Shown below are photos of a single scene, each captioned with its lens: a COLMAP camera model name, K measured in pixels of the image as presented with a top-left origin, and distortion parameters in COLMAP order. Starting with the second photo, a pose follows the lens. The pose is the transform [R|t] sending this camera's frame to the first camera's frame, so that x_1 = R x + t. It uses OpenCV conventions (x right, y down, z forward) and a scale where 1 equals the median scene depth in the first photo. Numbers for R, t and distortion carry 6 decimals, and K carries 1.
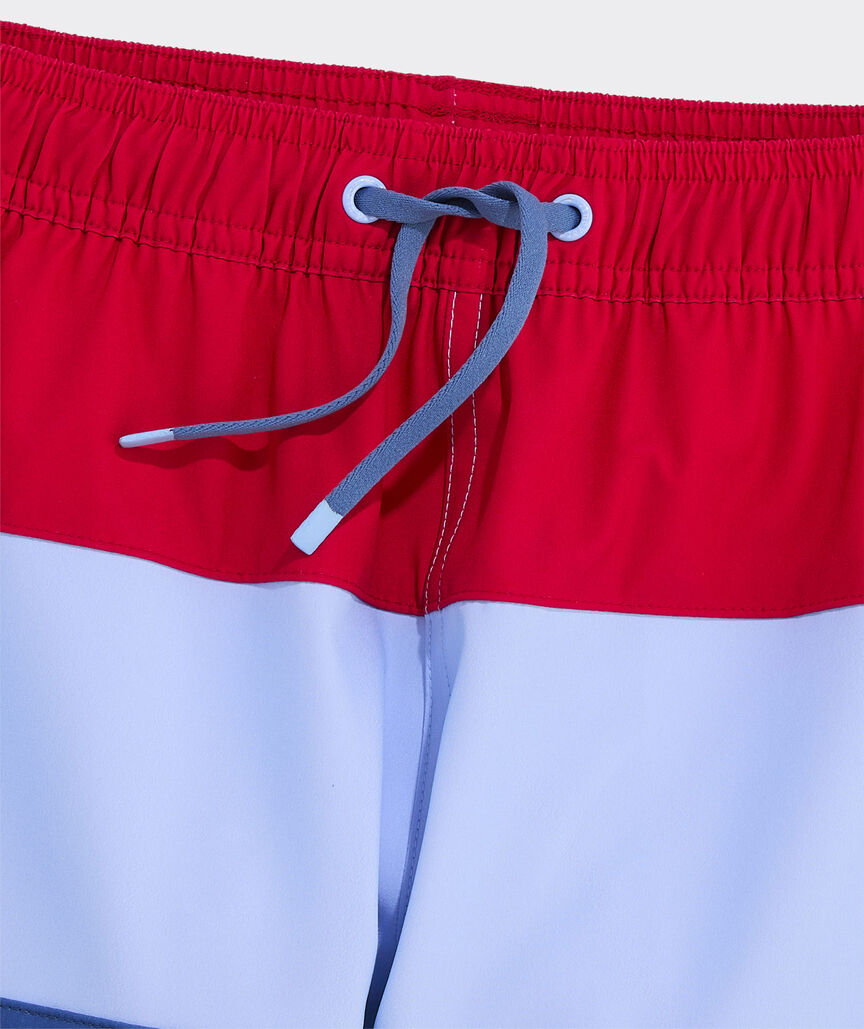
lens RADIAL K [[1872.2, 0, 432.4], [0, 1872.2, 509.9], [0, 0, 1]] dist [0.004230, 0.000000]
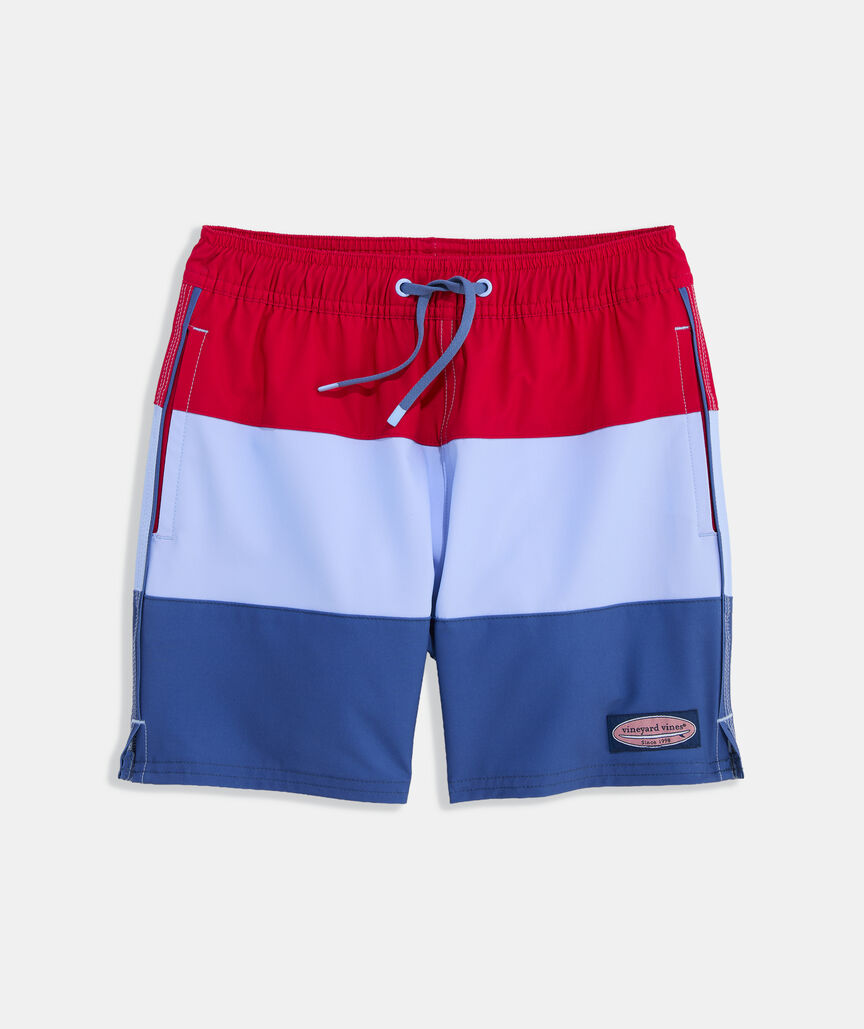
lens RADIAL K [[1872.2, 0, 428.7], [0, 1872.2, 521.9], [0, 0, 1]] dist [0.004230, 0.000000]
pose [[0.995963, -0.089246, 0.009649, -0.055851], [0.089054, 0.995849, 0.018841, 0.110769], [-0.011290, -0.017905, 0.999776, -1.593285]]
